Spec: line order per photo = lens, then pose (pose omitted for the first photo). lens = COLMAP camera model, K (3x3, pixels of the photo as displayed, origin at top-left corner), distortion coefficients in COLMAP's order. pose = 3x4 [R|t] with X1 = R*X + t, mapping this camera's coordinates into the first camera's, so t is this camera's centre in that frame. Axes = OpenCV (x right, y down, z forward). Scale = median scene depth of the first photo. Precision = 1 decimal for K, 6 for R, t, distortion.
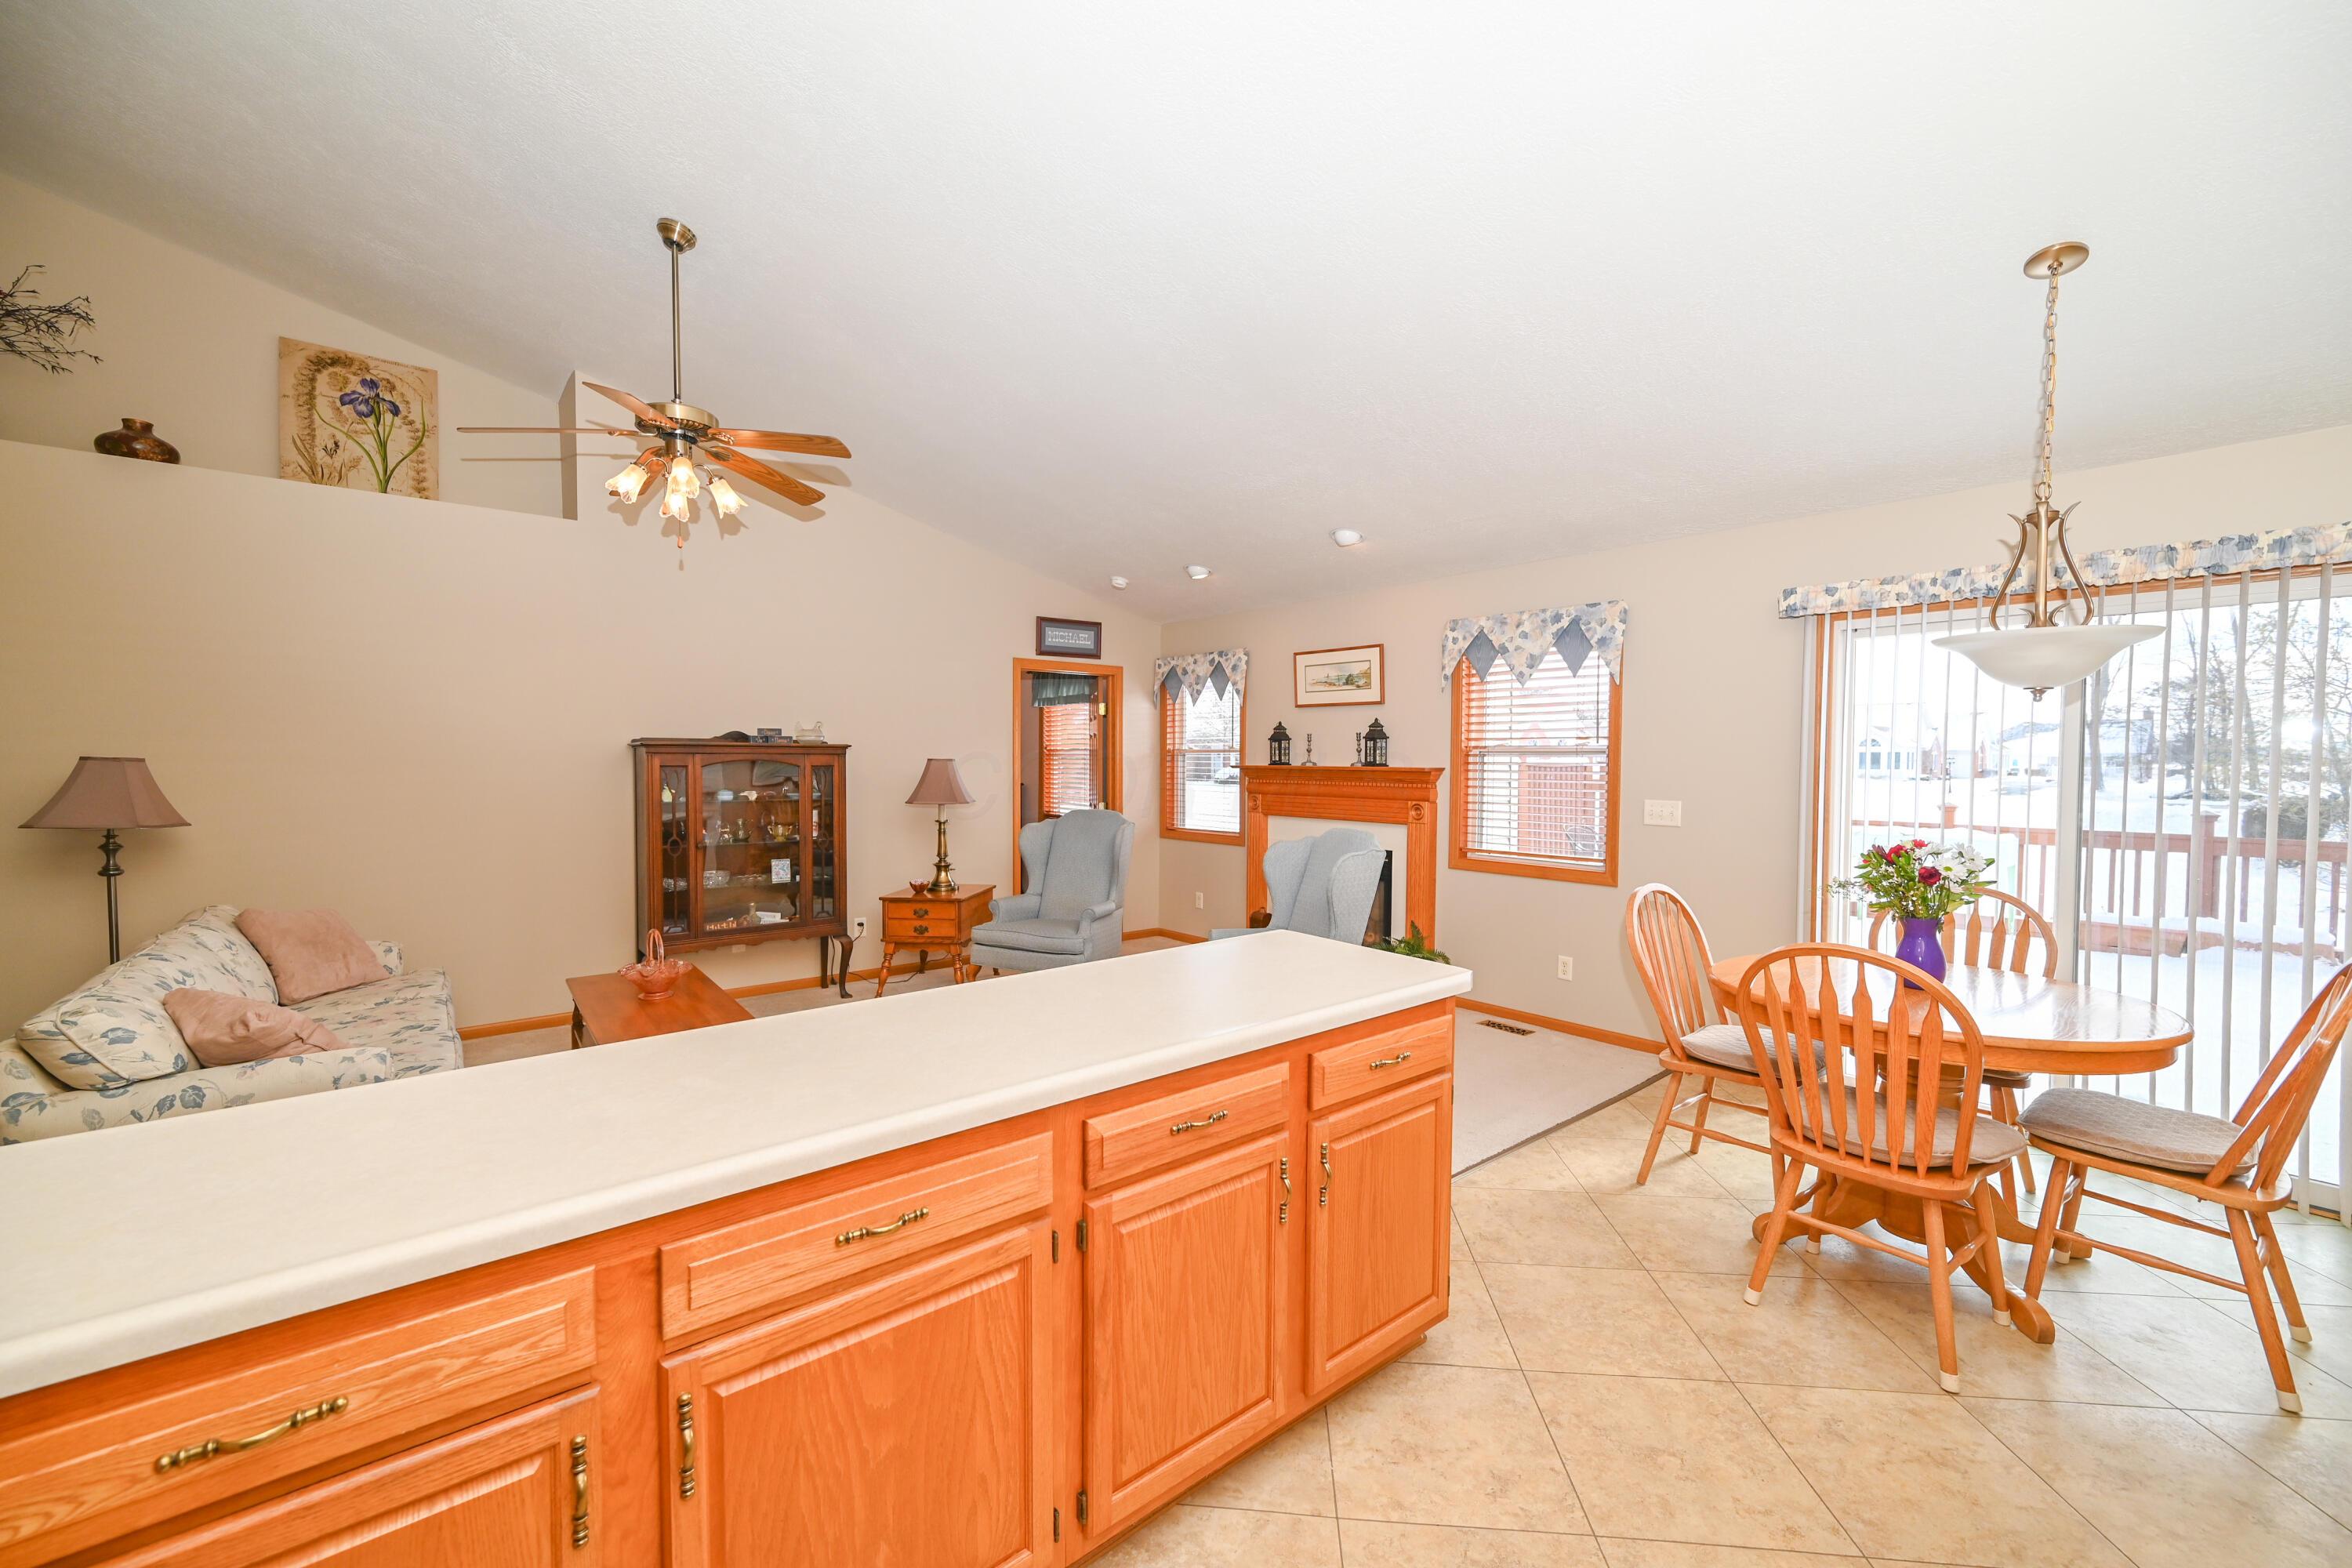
lens RADIAL K [[926.4, 0, 1174.2], [0, 926.4, 785.8], [0, 0, 1]] dist [-0.002142, 0.000901]
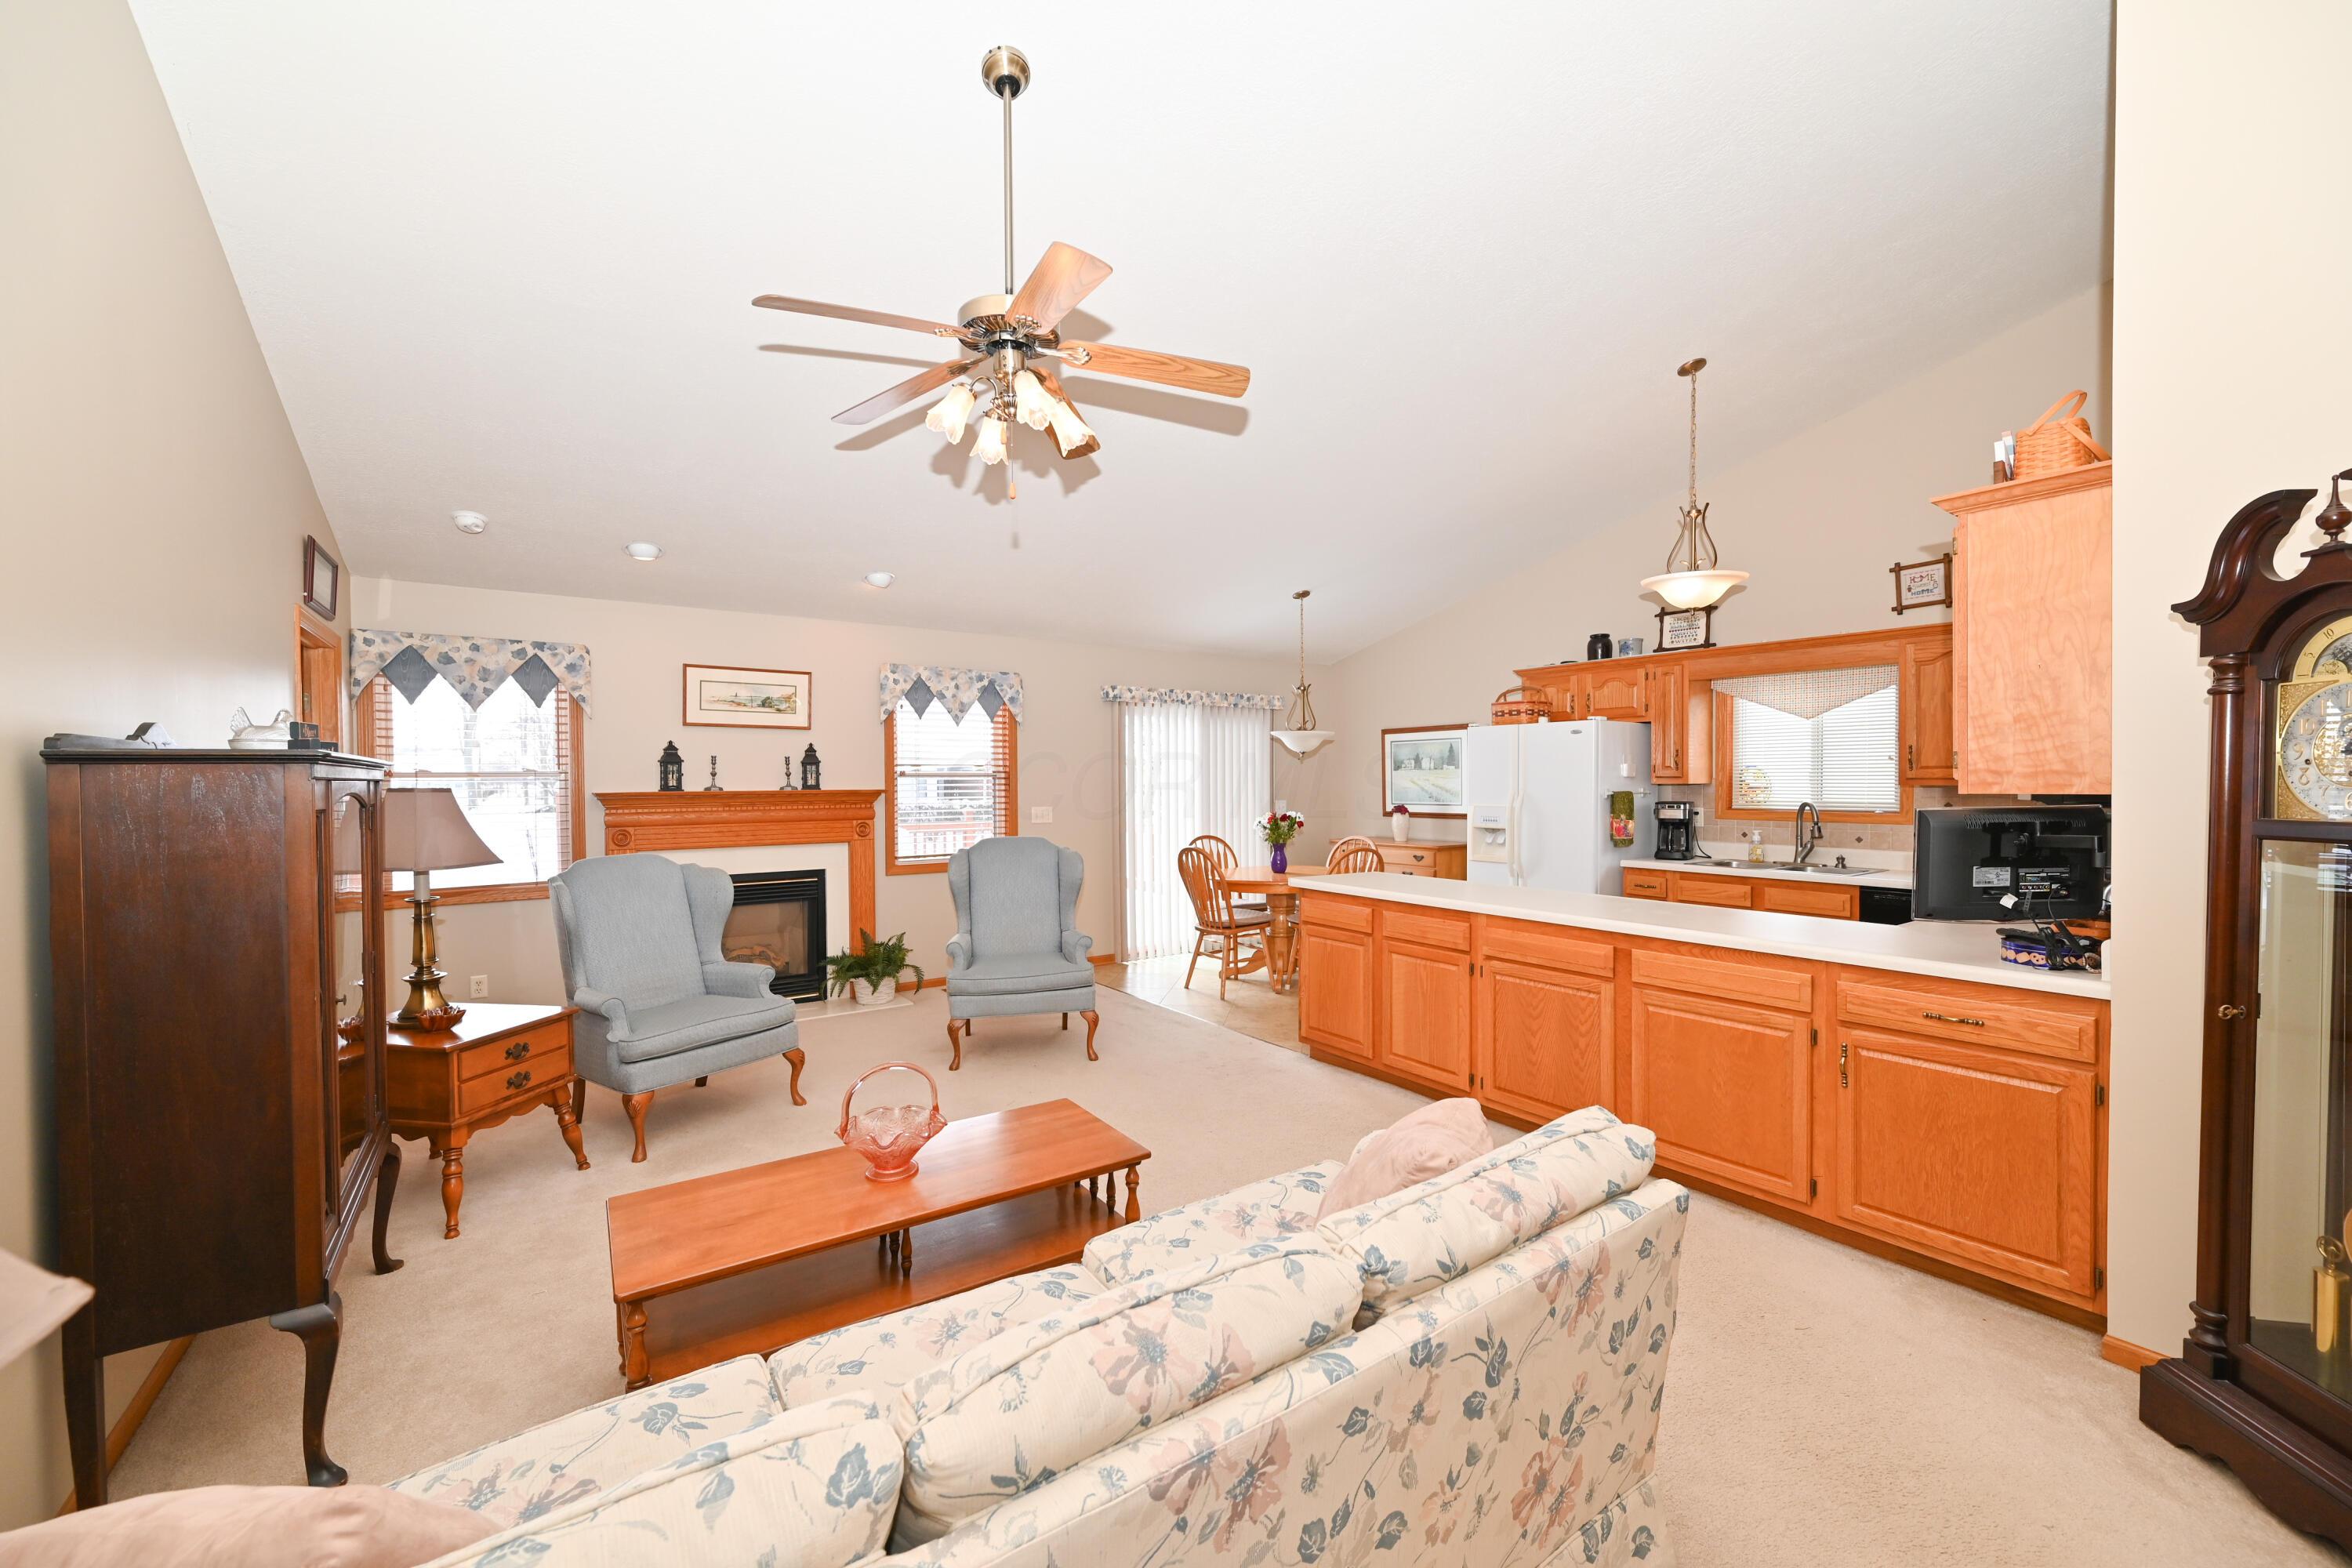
lens RADIAL K [[926.4, 0, 1178.0], [0, 926.4, 786.1], [0, 0, 1]] dist [-0.002142, 0.000901]
pose [[0.080944, -0.011247, 0.996655, -0.819401], [0.036223, 0.999309, 0.008335, -0.019783], [-0.996060, 0.035427, 0.081295, 0.532307]]
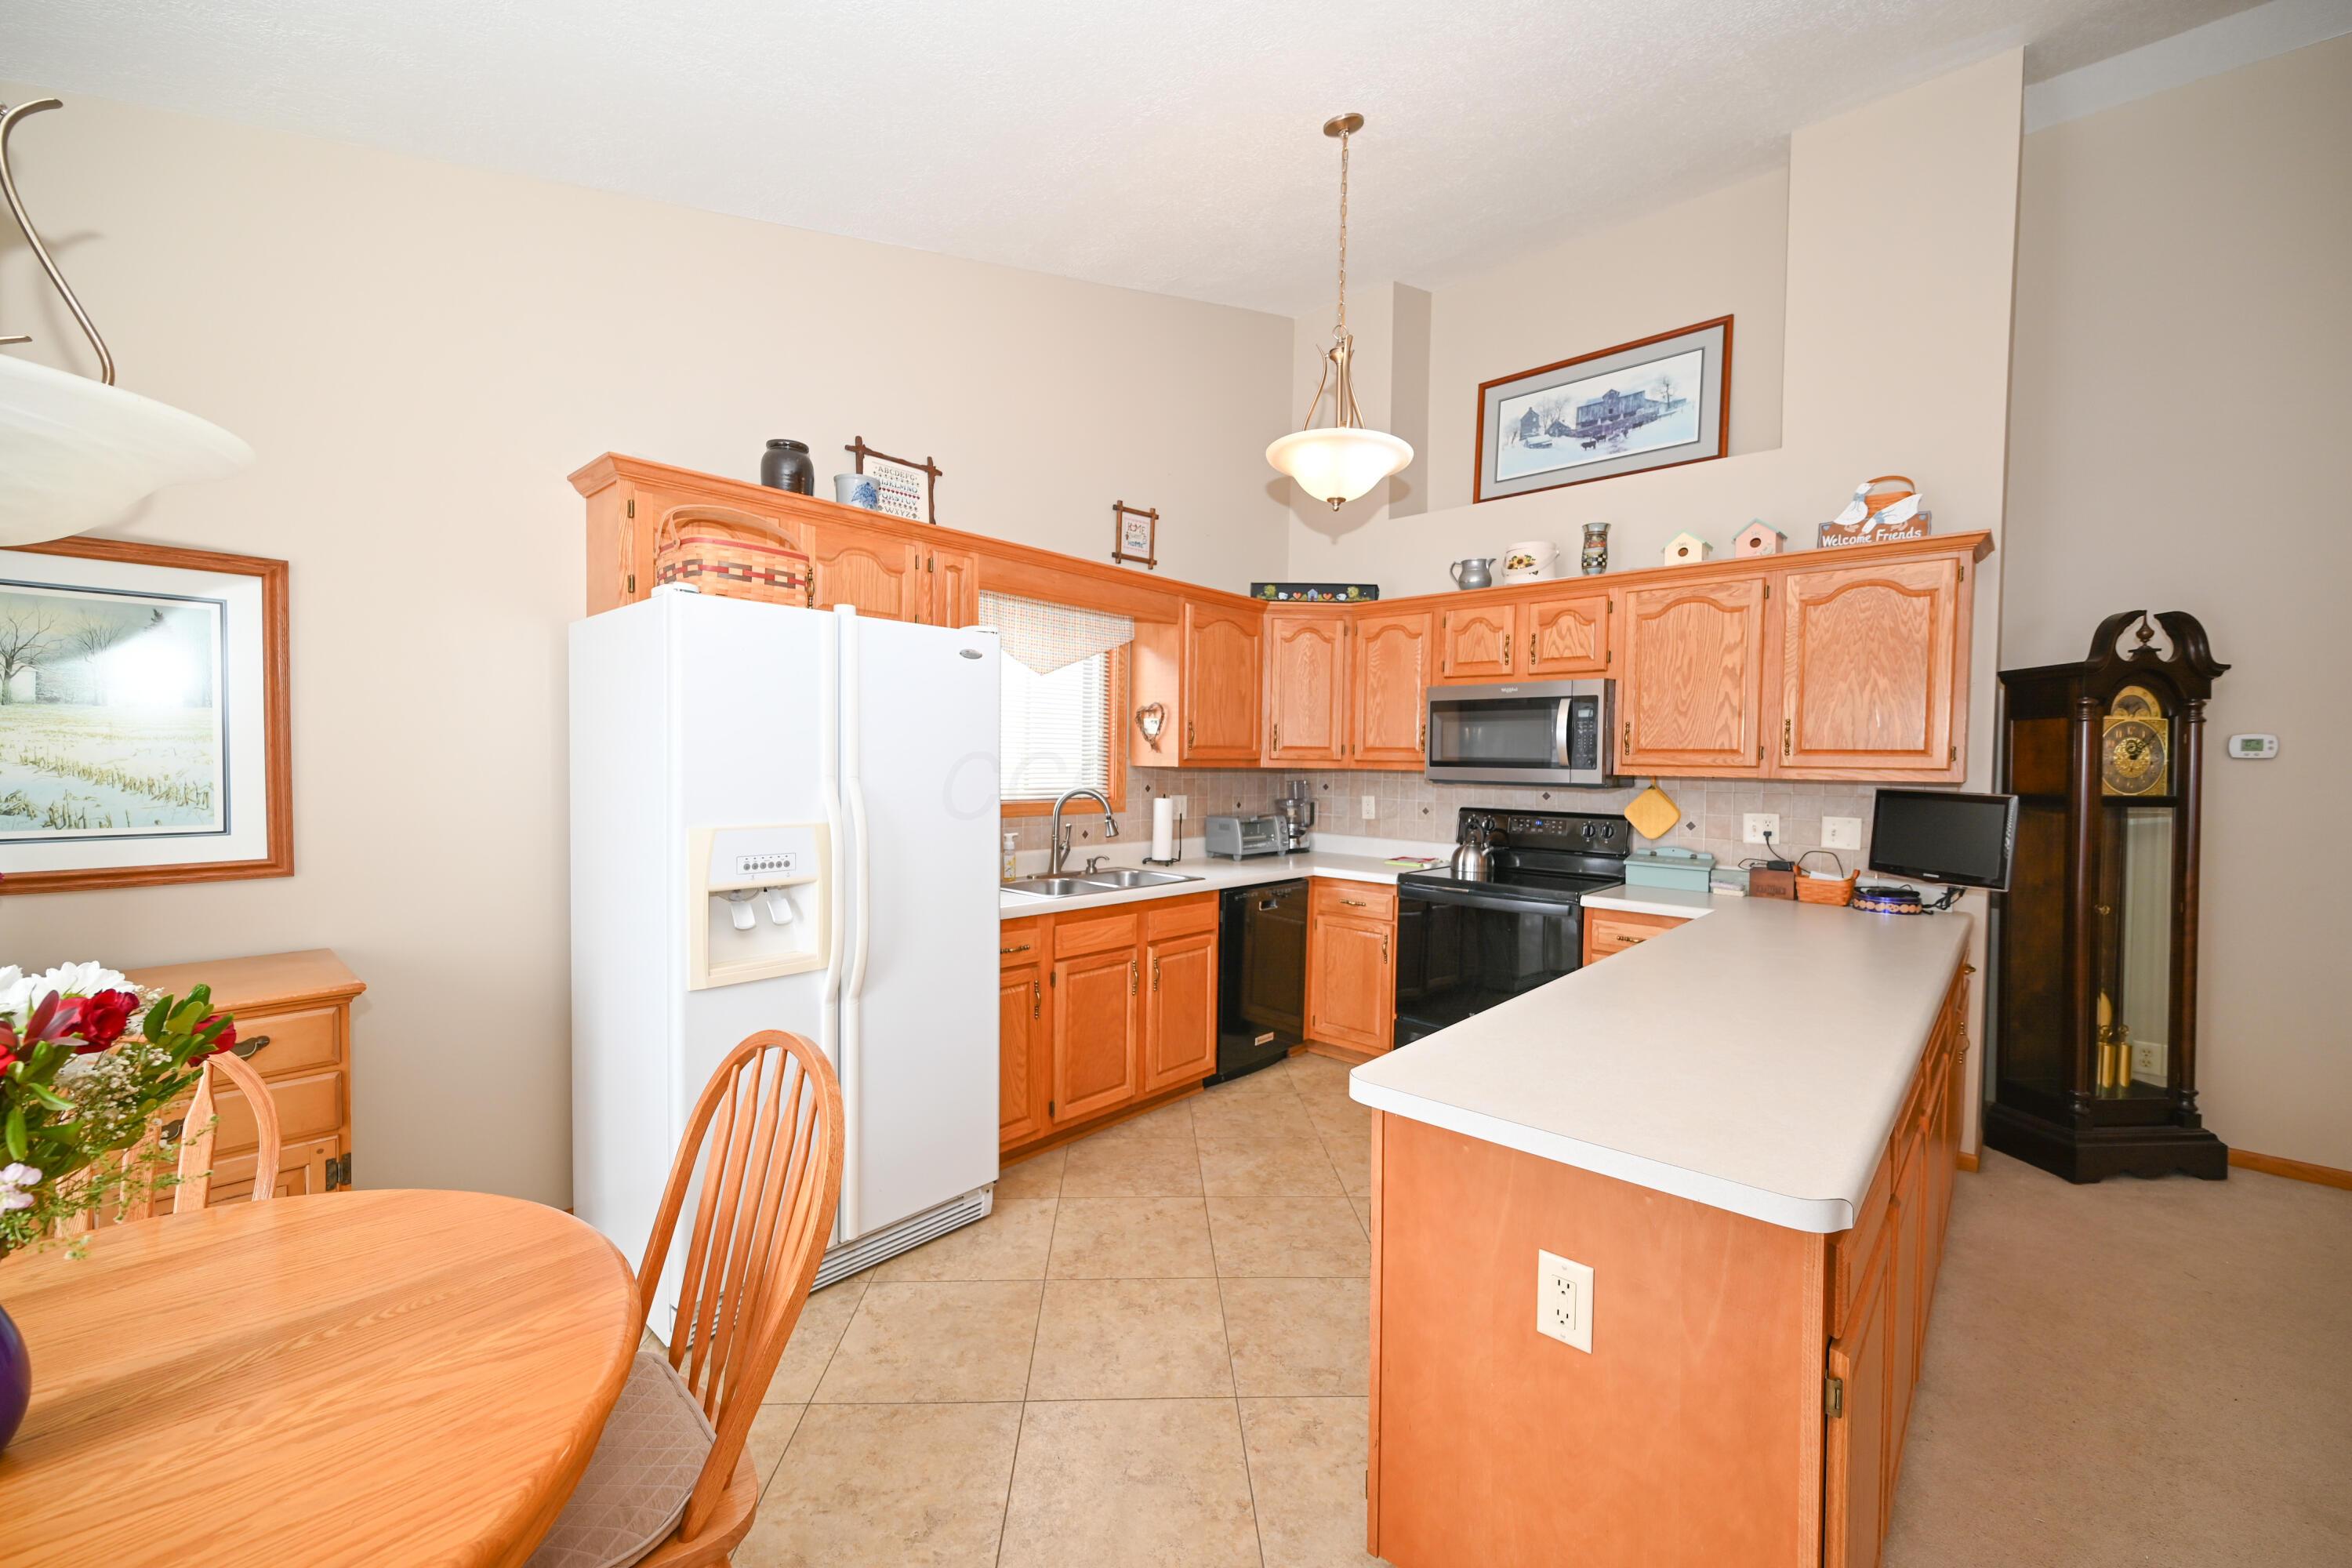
lens RADIAL K [[926.4, 0, 1173.7], [0, 926.4, 782.6], [0, 0, 1]] dist [-0.002142, 0.000901]
pose [[-0.991392, -0.015856, -0.129967, 0.226072], [-0.023421, 0.998106, 0.056887, -0.018404], [0.128819, 0.059441, -0.989885, 0.674107]]
